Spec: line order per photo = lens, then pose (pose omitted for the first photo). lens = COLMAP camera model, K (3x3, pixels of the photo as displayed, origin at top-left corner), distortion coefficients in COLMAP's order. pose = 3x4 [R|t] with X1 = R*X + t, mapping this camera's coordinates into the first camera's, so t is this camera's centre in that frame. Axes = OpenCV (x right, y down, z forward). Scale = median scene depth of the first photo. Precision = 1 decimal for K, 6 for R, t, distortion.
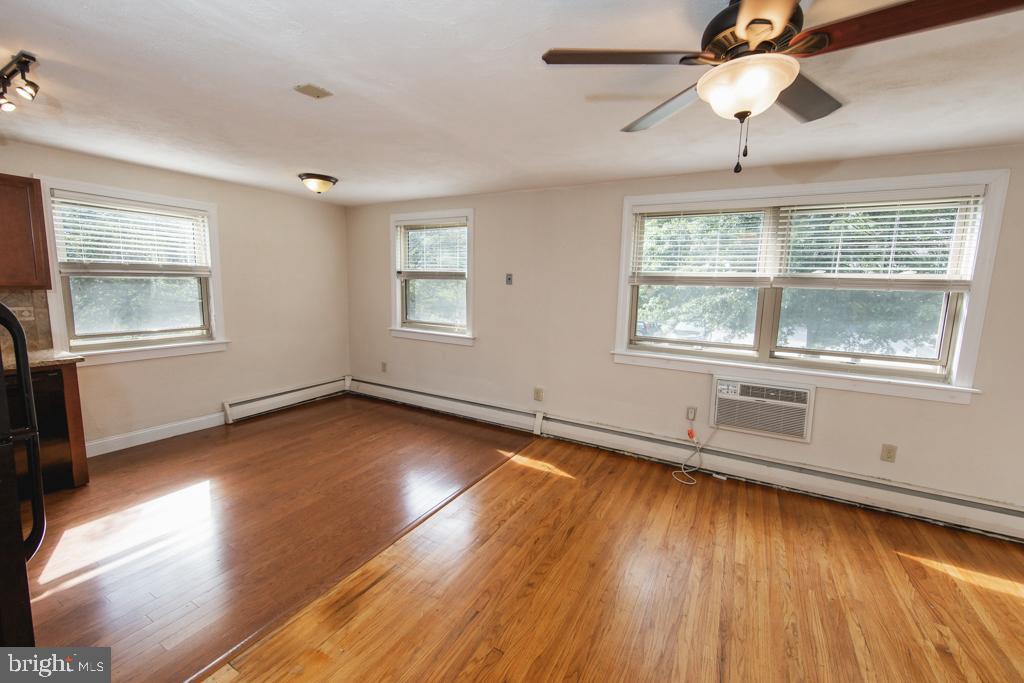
lens RADIAL K [[415.5, 0, 508.0], [0, 415.5, 335.4], [0, 0, 1]] dist [0.001057, -0.000509]
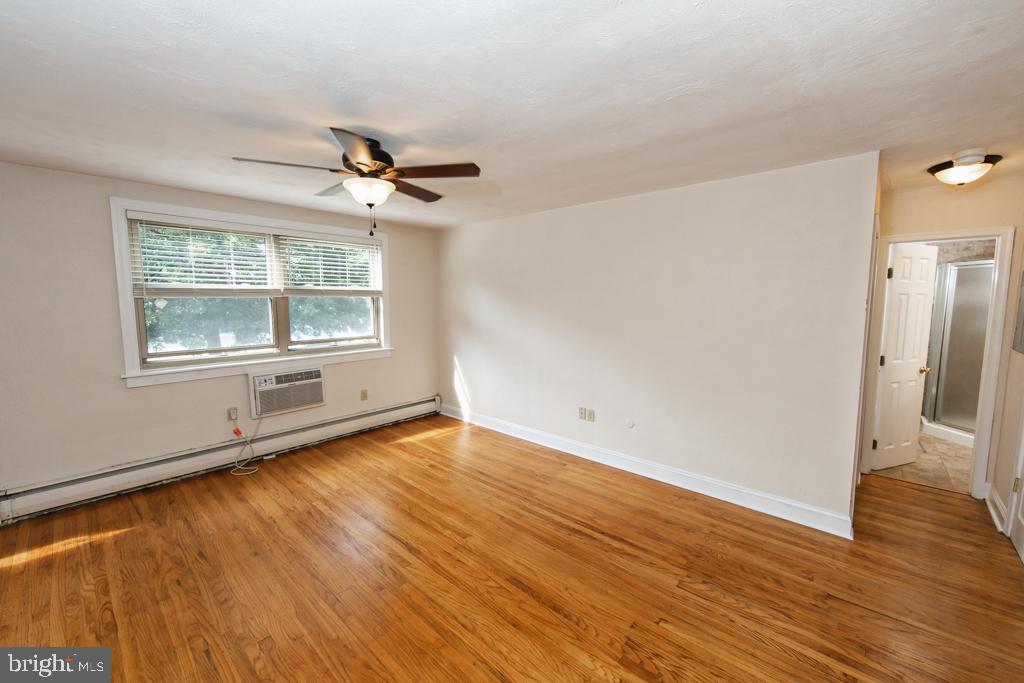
lens RADIAL K [[415.5, 0, 516.0], [0, 415.5, 328.6], [0, 0, 1]] dist [0.001057, -0.000509]
pose [[0.211745, -0.103441, 0.971835, -0.471186], [0.128310, 0.988718, 0.077281, -0.023585], [-0.968866, 0.108332, 0.222629, 0.018205]]
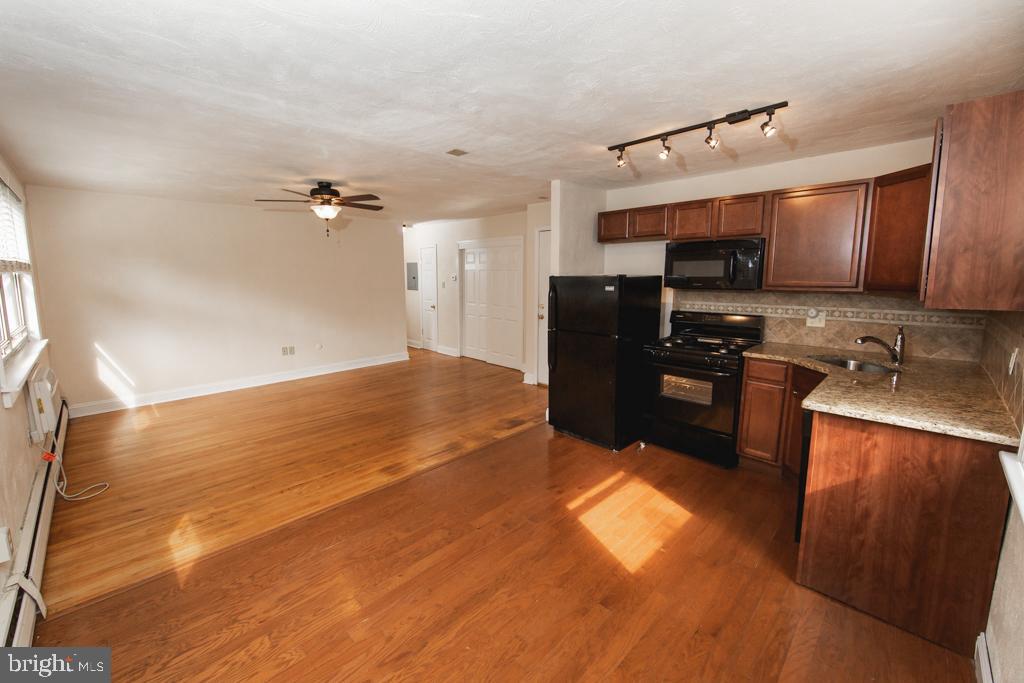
lens RADIAL K [[415.5, 0, 498.9], [0, 415.5, 328.5], [0, 0, 1]] dist [0.001057, -0.000509]
pose [[-0.961326, -0.057367, 0.269373, -0.656845], [0.015840, 0.964932, 0.262023, -0.219808], [-0.274958, 0.256157, -0.926705, 1.555911]]
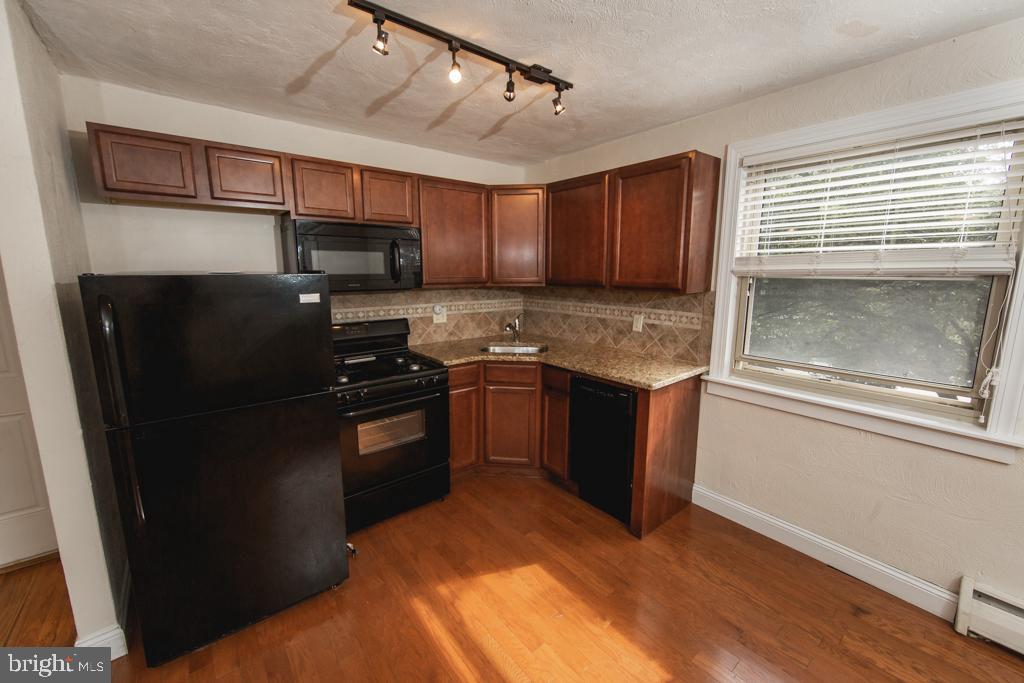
lens RADIAL K [[415.5, 0, 501.3], [0, 415.5, 337.9], [0, 0, 1]] dist [0.001057, -0.000509]
pose [[-0.360943, 0.127207, -0.923871, -0.226742], [-0.128683, 0.974384, 0.184436, -0.116876], [0.923667, 0.185457, -0.335328, 0.885214]]
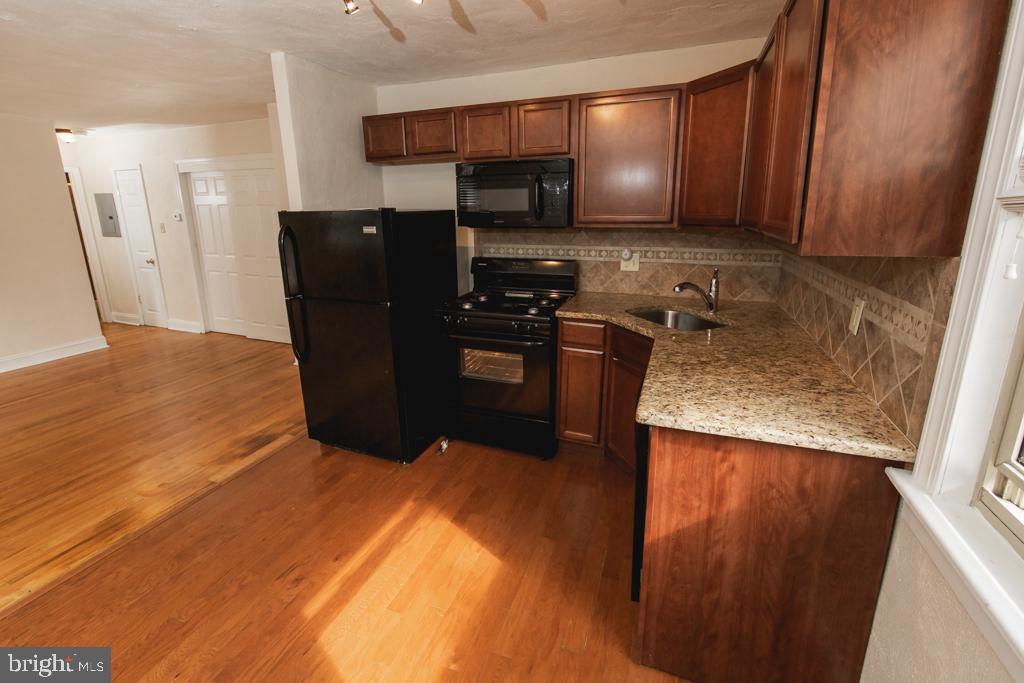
lens RADIAL K [[432.9, 0, 519.6], [0, 432.9, 308.0], [0, 0, 1]] dist [-0.001652, -0.000194]
pose [[-0.986590, 0.018629, -0.162150, -0.760062], [-0.038205, 0.939508, 0.340390, -0.166989], [0.158682, 0.342020, -0.926198, 1.209253]]
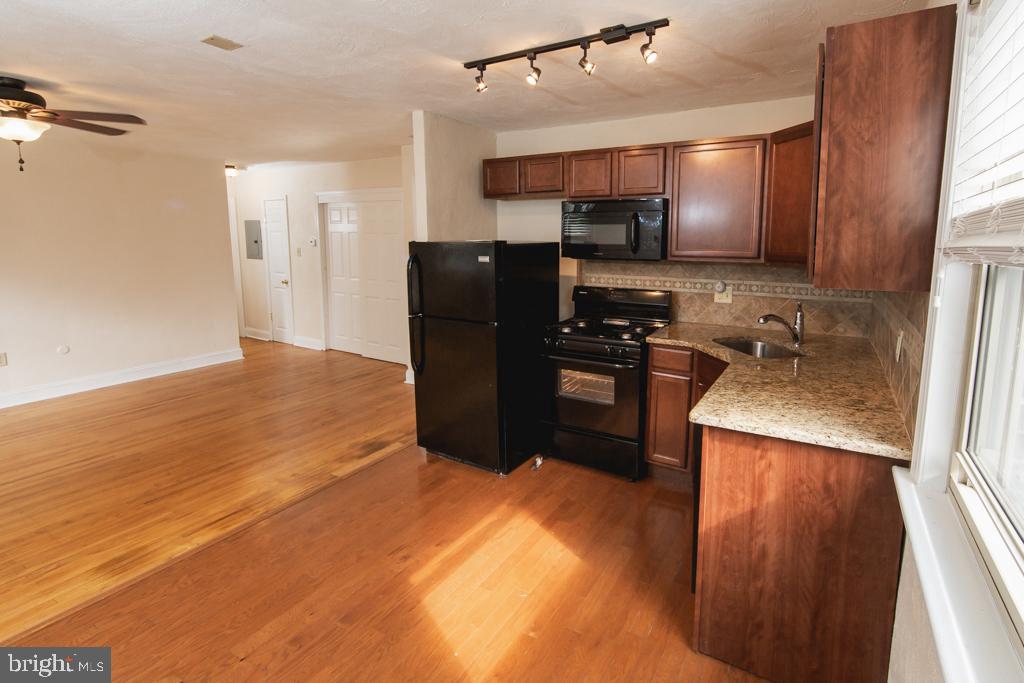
lens RADIAL K [[477.0, 0, 576.0], [0, 477.0, 296.9], [0, 0, 1]] dist [0.002618, -0.000974]
pose [[-0.998947, -0.028804, -0.035715, -0.779202], [-0.036831, 0.967591, 0.249821, -0.199195], [0.027362, 0.250873, -0.967633, 1.367641]]
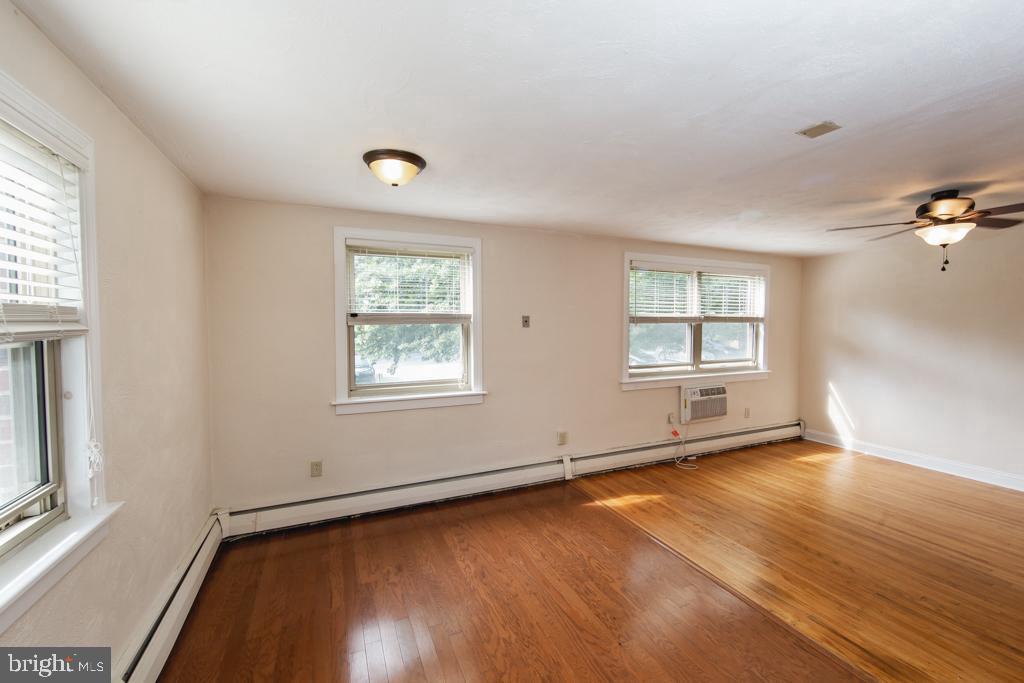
lens RADIAL K [[415.5, 0, 509.0], [0, 415.5, 338.9], [0, 0, 1]] dist [0.001057, -0.000509]
pose [[0.587936, -0.058989, 0.806753, -1.009143], [0.117433, 0.992996, -0.012974, -0.119062], [-0.800338, 0.102367, 0.590746, 0.650072]]
